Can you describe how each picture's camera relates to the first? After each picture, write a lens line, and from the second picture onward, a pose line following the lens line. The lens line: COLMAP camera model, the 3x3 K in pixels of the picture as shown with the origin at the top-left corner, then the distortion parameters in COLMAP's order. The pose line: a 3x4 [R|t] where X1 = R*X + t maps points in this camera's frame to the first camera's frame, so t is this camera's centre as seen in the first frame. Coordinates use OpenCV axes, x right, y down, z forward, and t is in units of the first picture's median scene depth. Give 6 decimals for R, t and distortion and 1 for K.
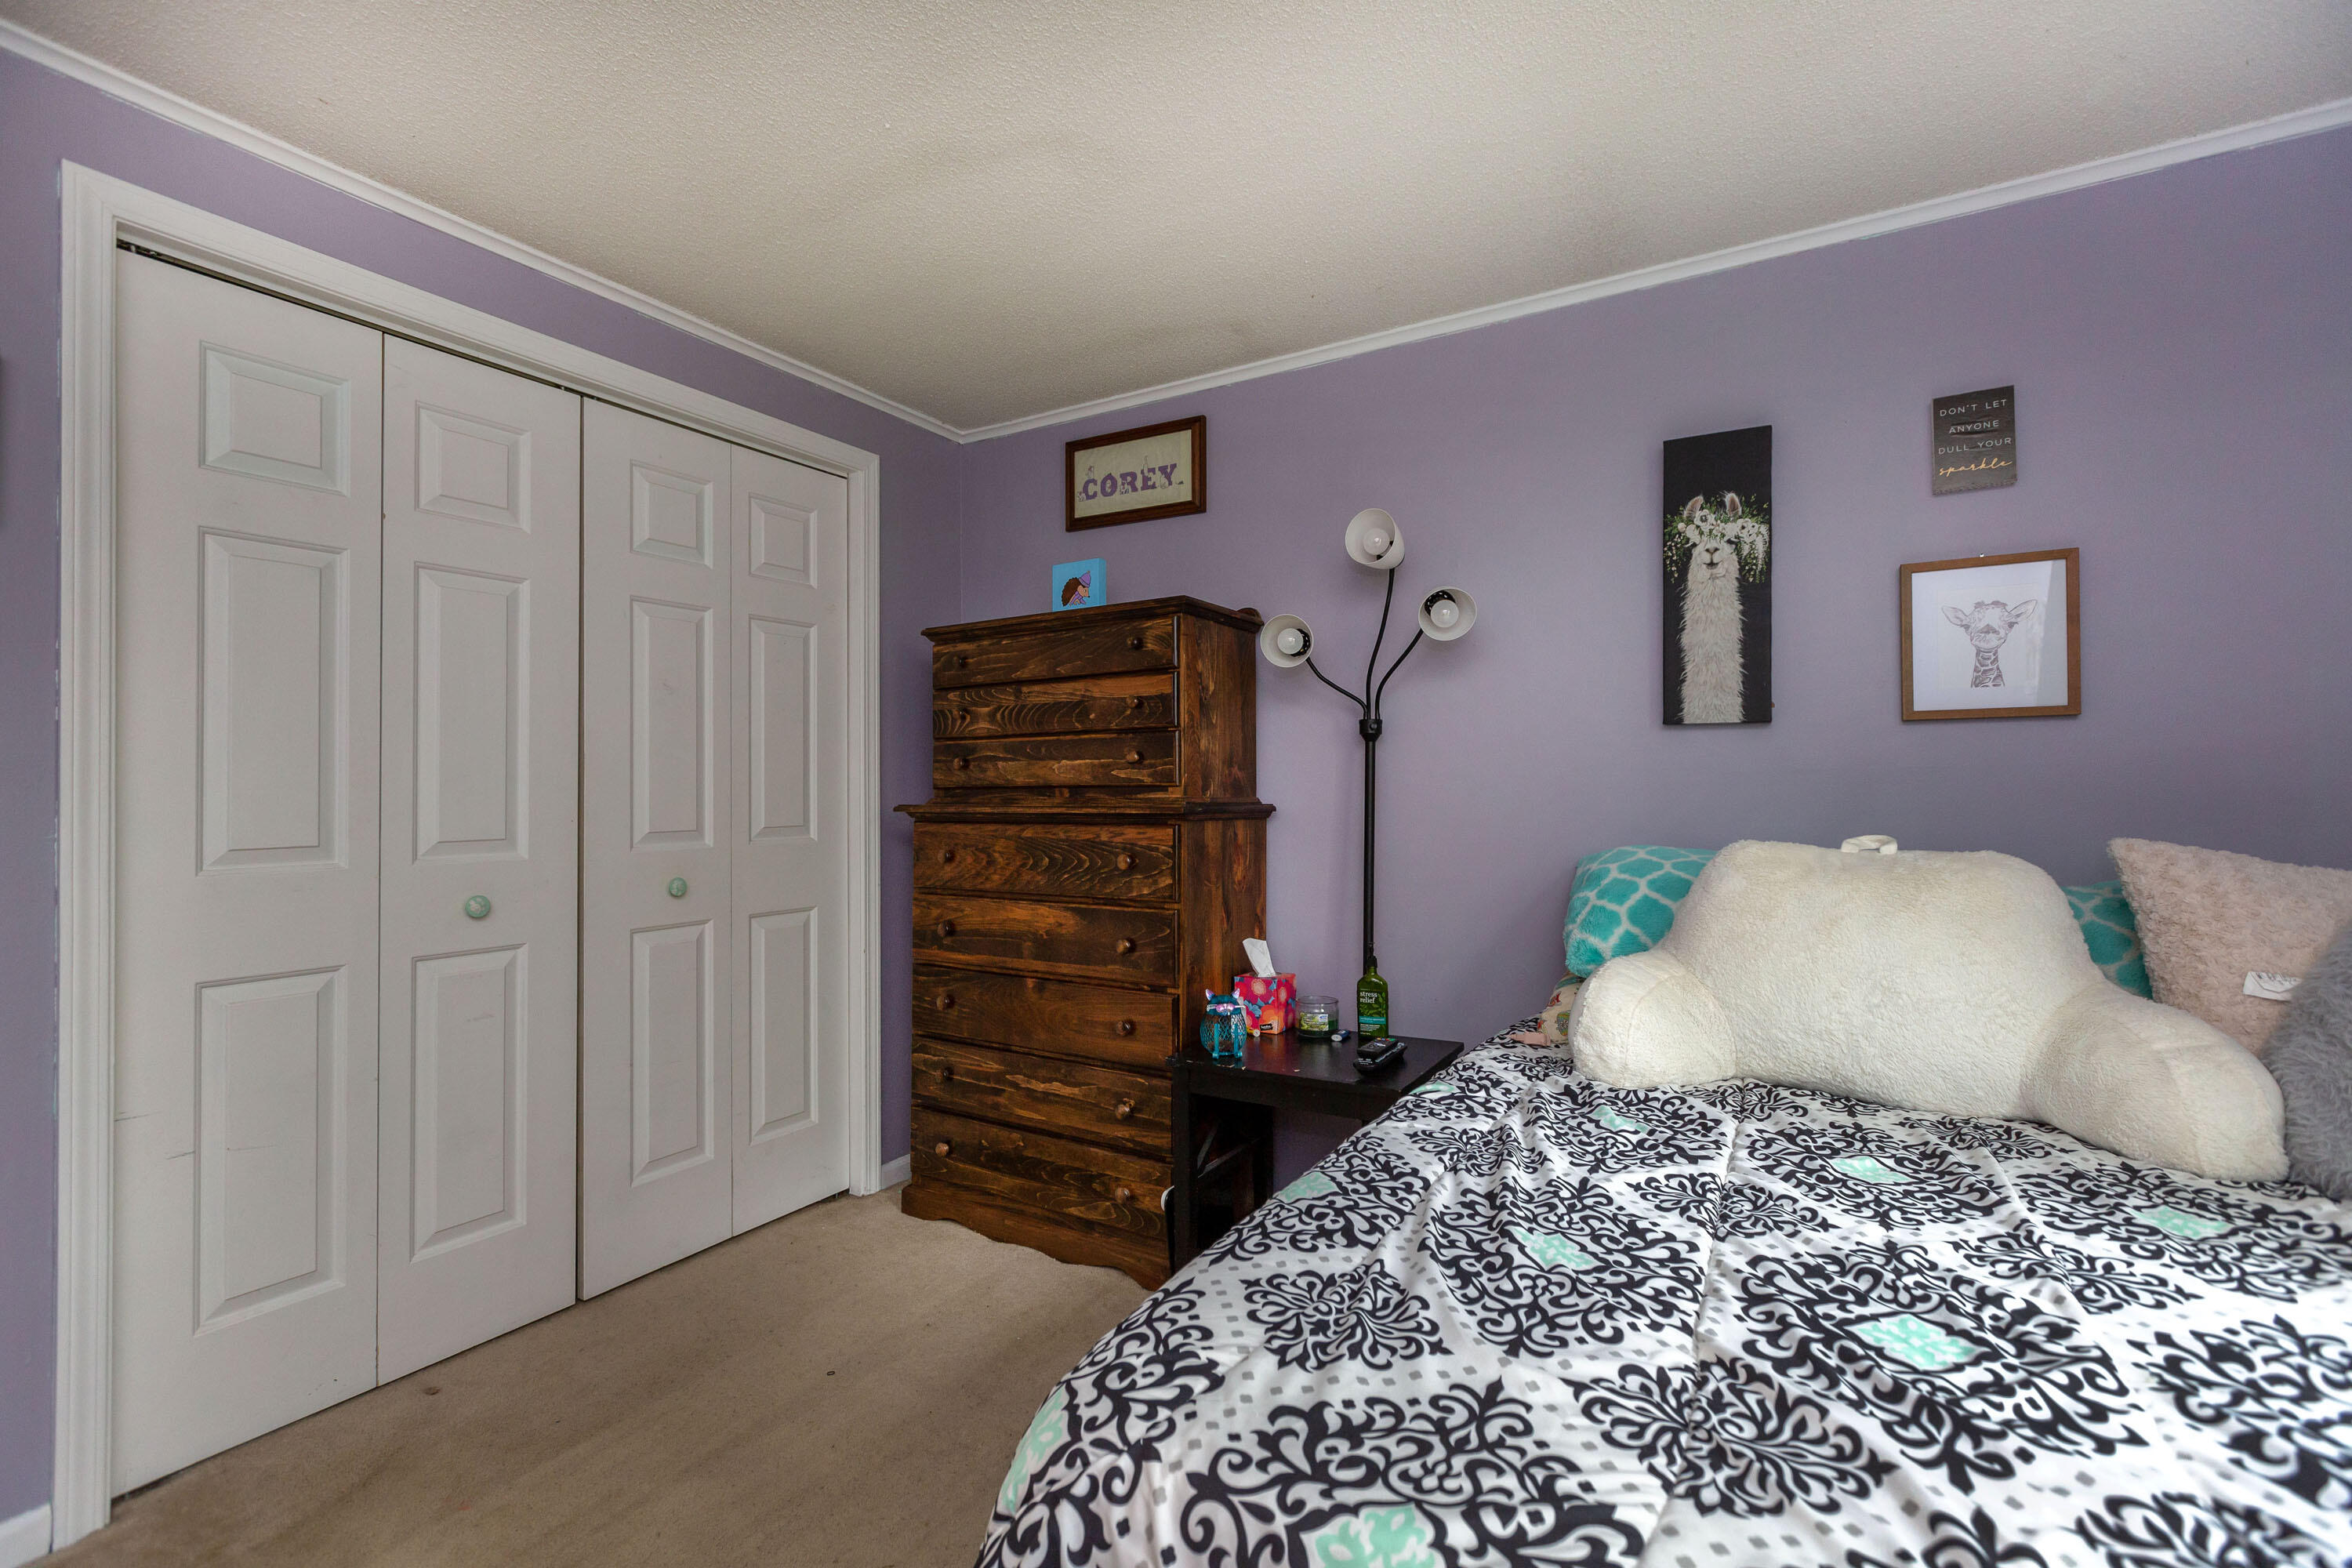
lens RADIAL K [[1065.6, 0, 1179.8], [0, 1065.6, 780.8], [0, 0, 1]] dist [-0.001189, -0.000016]
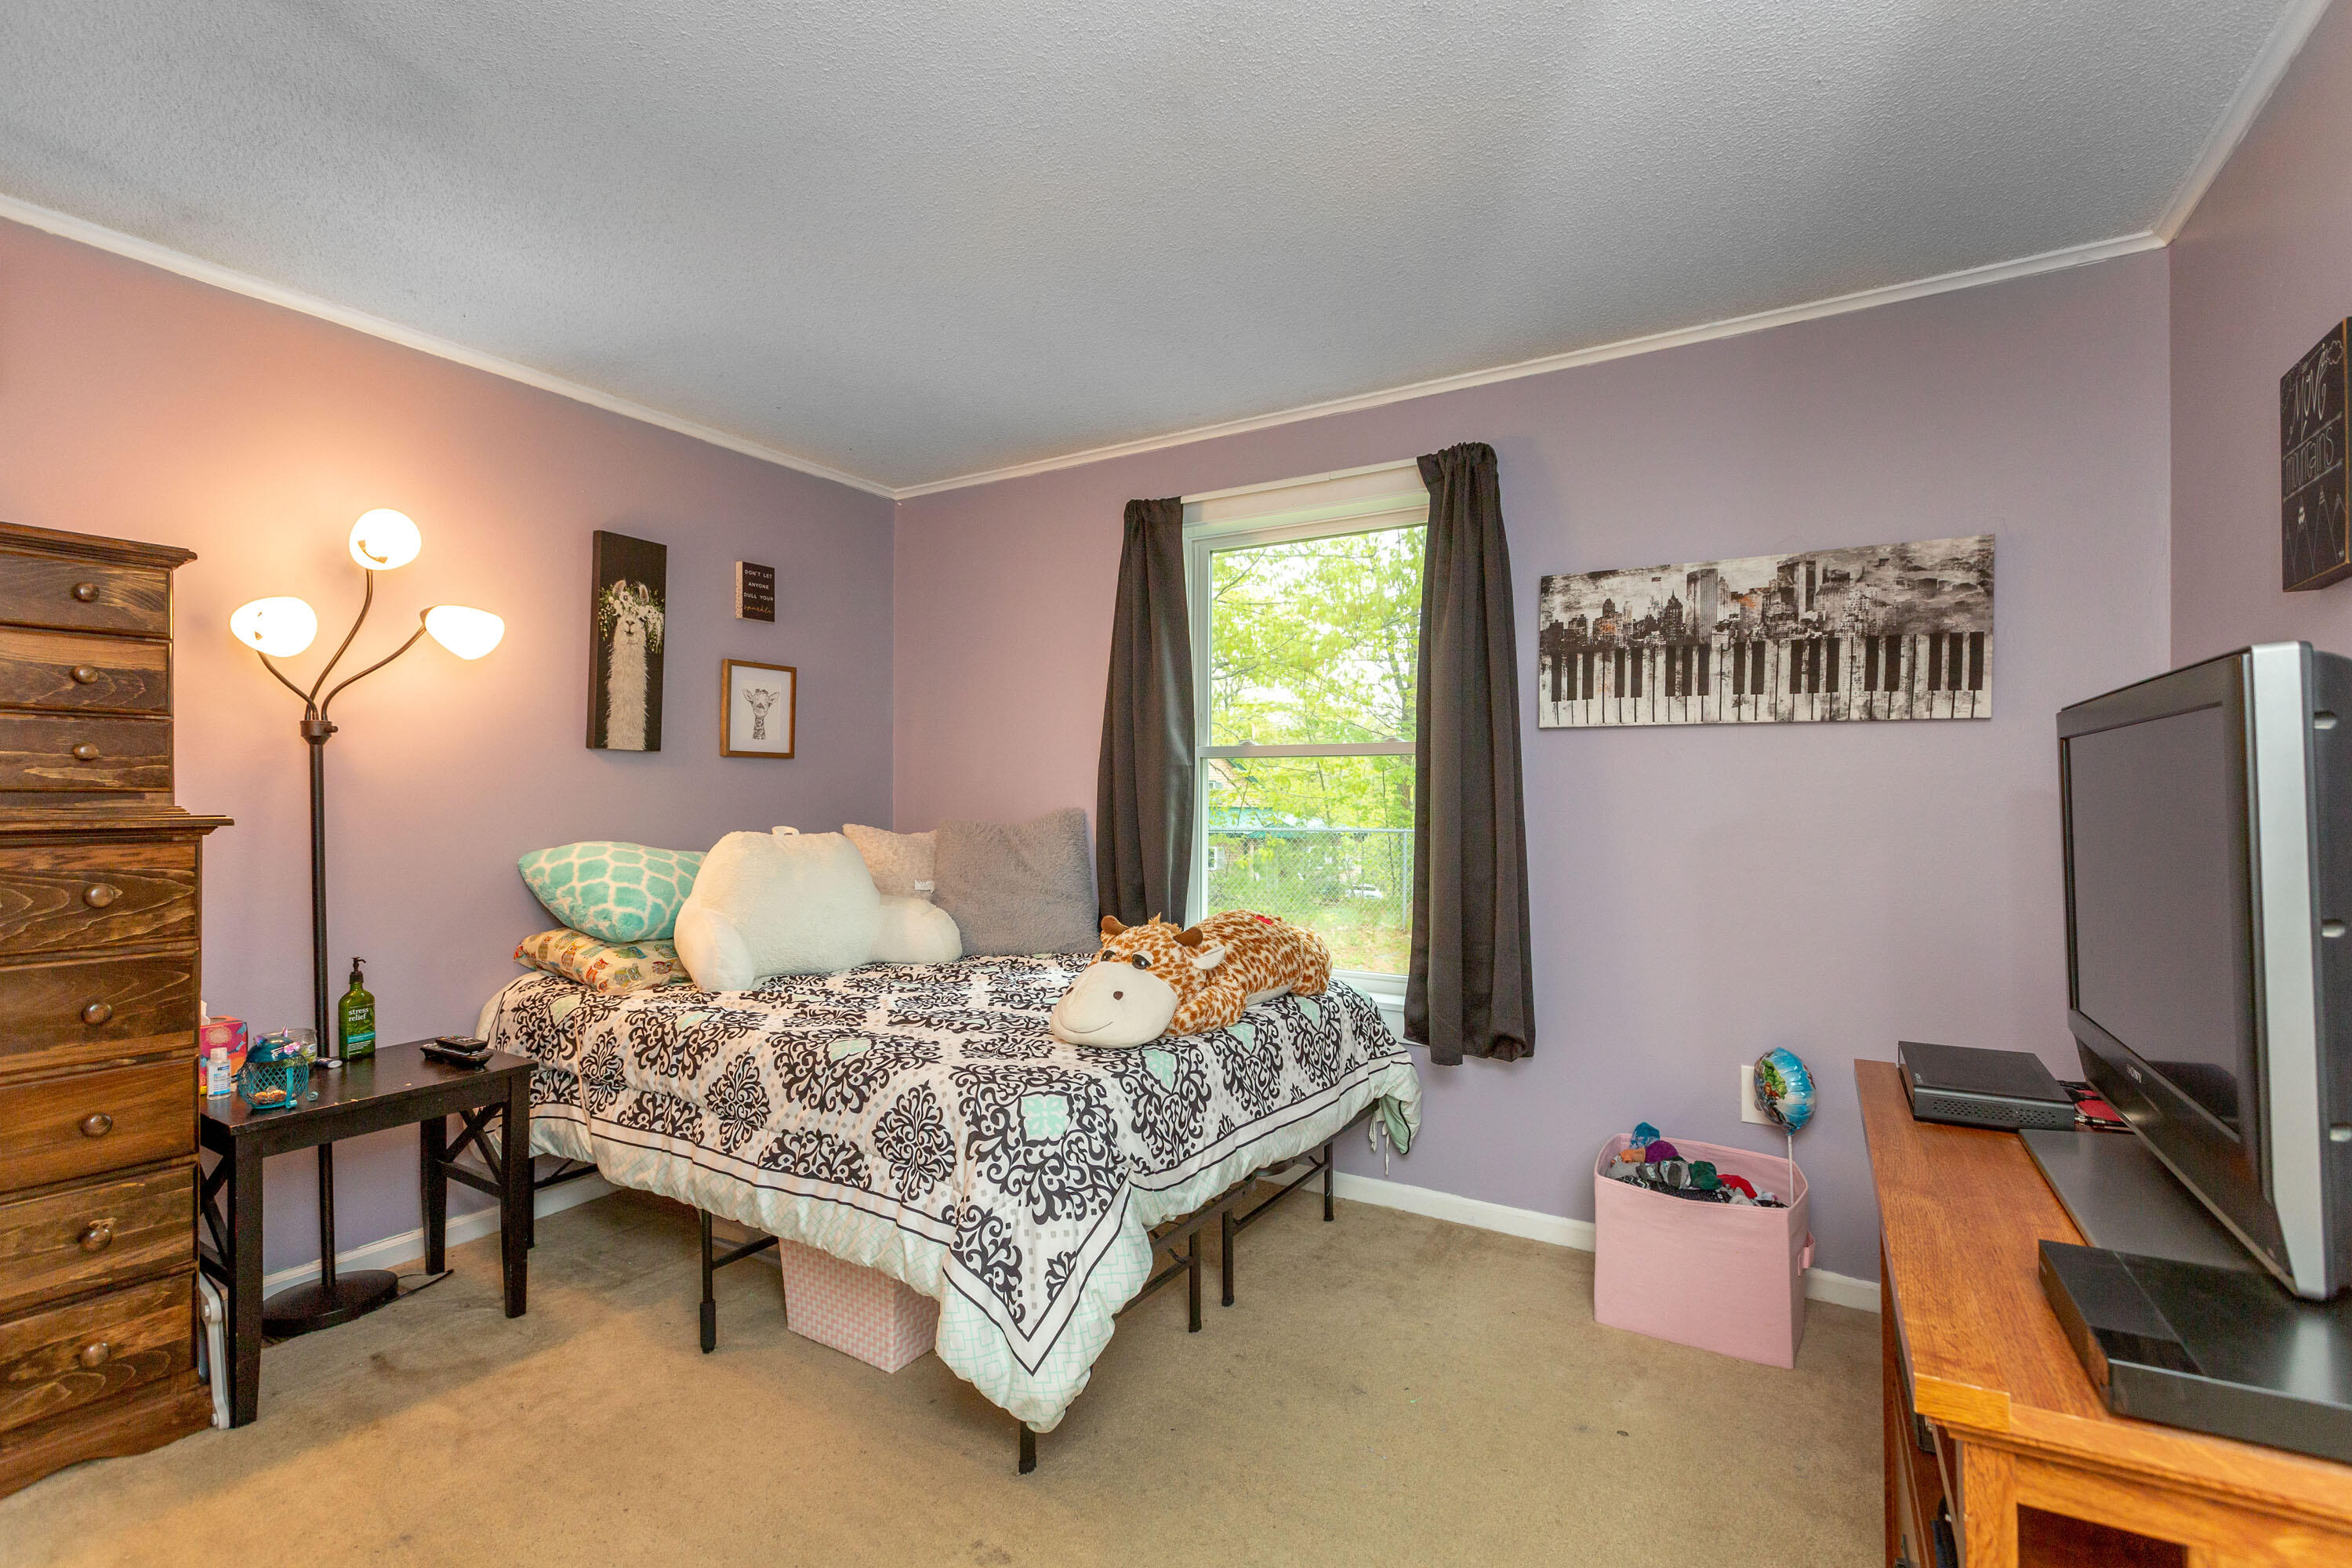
lens RADIAL K [[1065.6, 0, 1180.2], [0, 1065.6, 787.9], [0, 0, 1]] dist [-0.001189, -0.000016]
pose [[0.005582, 0.012435, 0.999907, -0.848733], [-0.015201, 0.999808, -0.012349, 0.000708], [-0.999869, -0.015130, 0.005770, 0.284305]]
